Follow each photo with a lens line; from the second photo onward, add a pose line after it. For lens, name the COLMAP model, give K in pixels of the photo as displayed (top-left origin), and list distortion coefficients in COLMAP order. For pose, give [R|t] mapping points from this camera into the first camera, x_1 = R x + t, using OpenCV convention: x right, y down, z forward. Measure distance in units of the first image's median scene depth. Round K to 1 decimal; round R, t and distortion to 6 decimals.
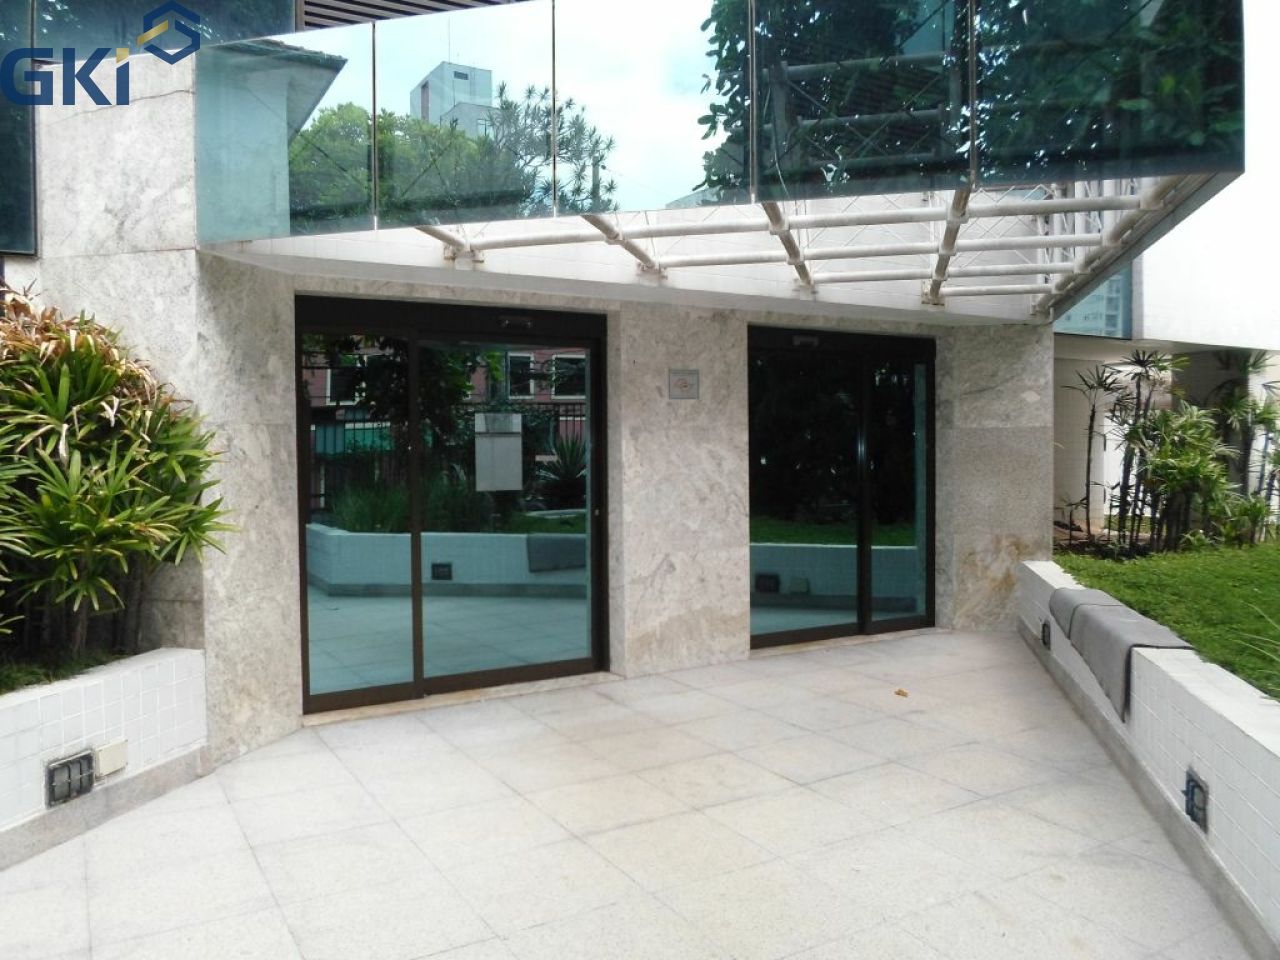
lens RADIAL K [[996.9, 0, 640.0], [0, 996.9, 480.0], [0, 0, 1]] dist [-0.013340, -0.013710]
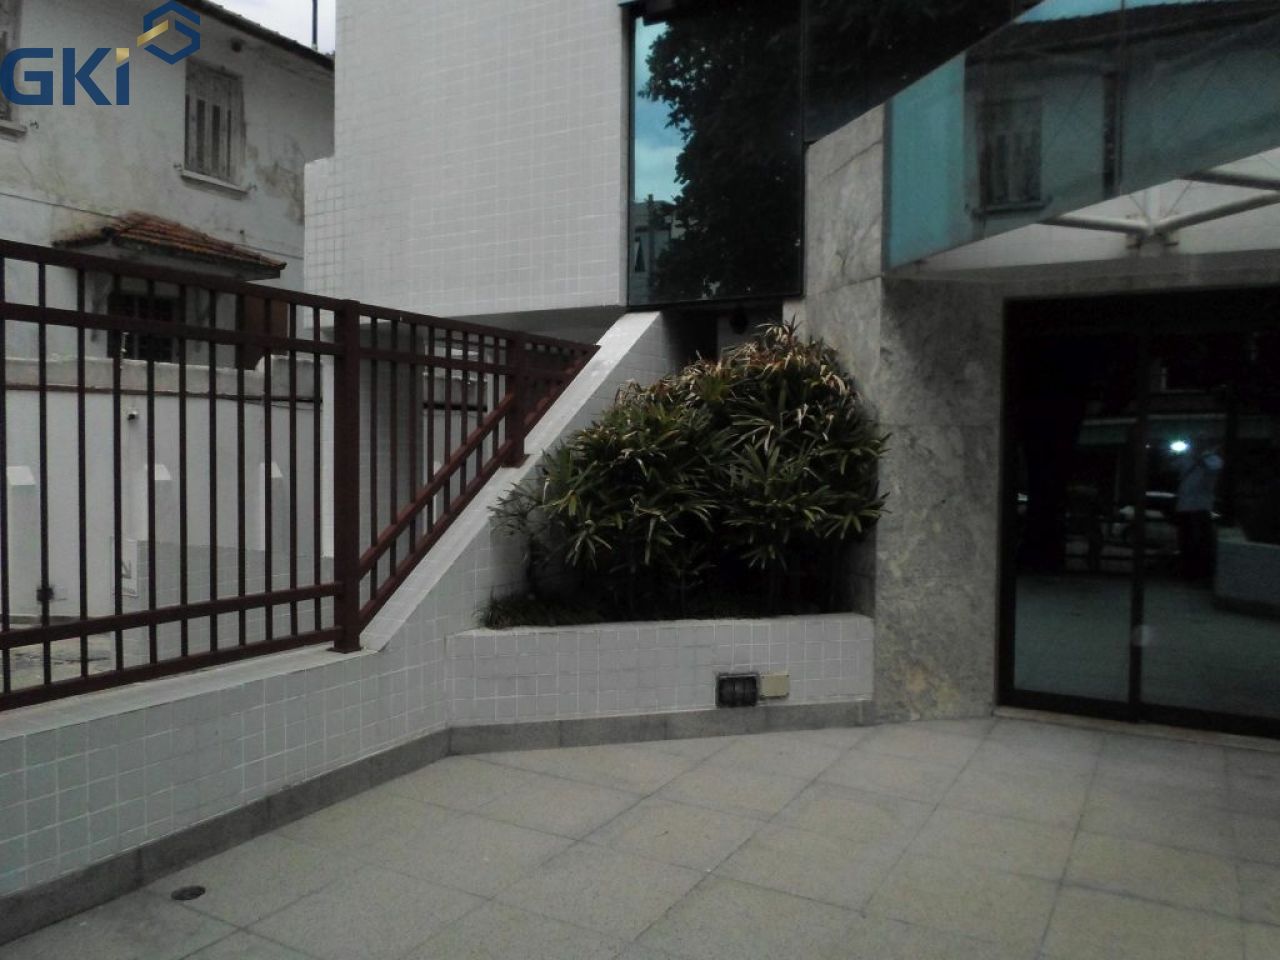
lens RADIAL K [[996.9, 0, 640.0], [0, 996.9, 480.0], [0, 0, 1]] dist [-0.013340, -0.013710]
pose [[0.502011, 0.050387, -0.863392, 0.413688], [-0.048322, 0.998376, 0.030168, -0.014178], [0.863510, 0.026576, 0.503631, 0.164190]]
